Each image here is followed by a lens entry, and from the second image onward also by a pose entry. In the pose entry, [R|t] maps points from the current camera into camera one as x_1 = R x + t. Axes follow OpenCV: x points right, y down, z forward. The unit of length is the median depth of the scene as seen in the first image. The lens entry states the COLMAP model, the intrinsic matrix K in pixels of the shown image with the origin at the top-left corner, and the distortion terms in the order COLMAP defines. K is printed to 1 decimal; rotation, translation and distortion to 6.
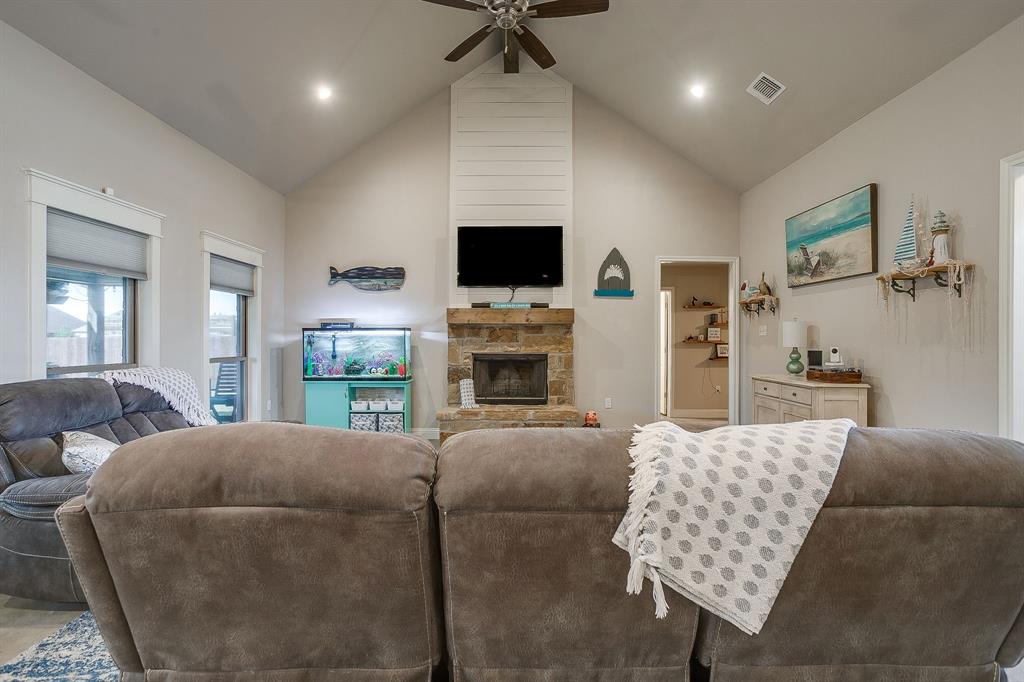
lens RADIAL K [[499.0, 0, 504.0], [0, 499.0, 335.4], [0, 0, 1]] dist [-0.046462, 0.022860]
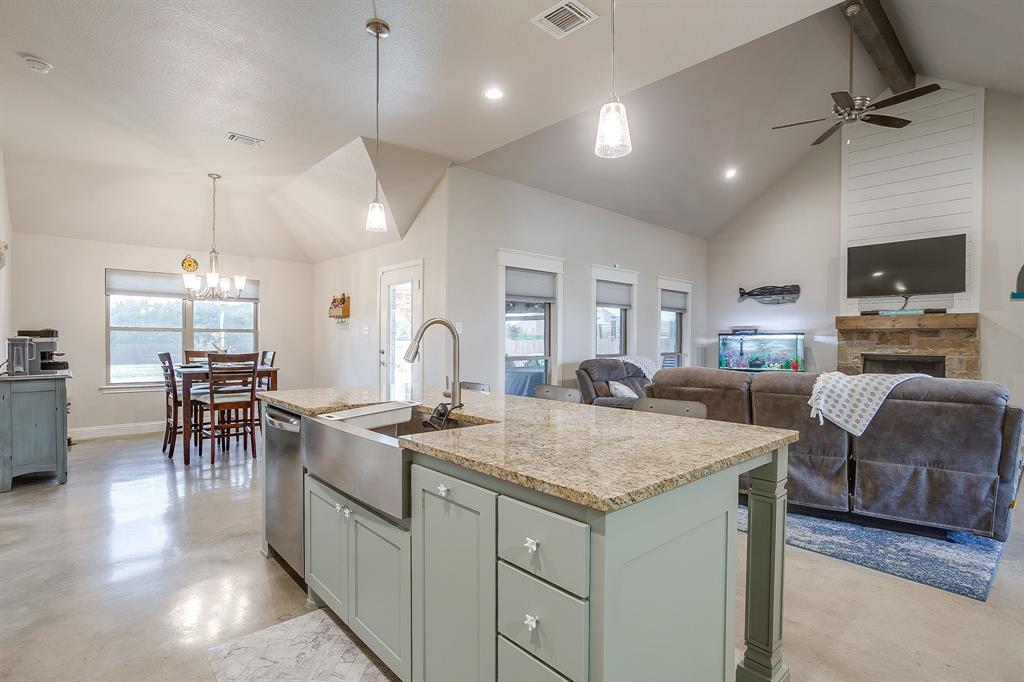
lens RADIAL K [[499.0, 0, 512.1], [0, 499.0, 345.5], [0, 0, 1]] dist [-0.046462, 0.022860]
pose [[0.703381, 0.008399, -0.710763, 0.184540], [0.000274, 0.999927, 0.012087, 0.001829], [0.710813, -0.008697, 0.703328, -0.415092]]
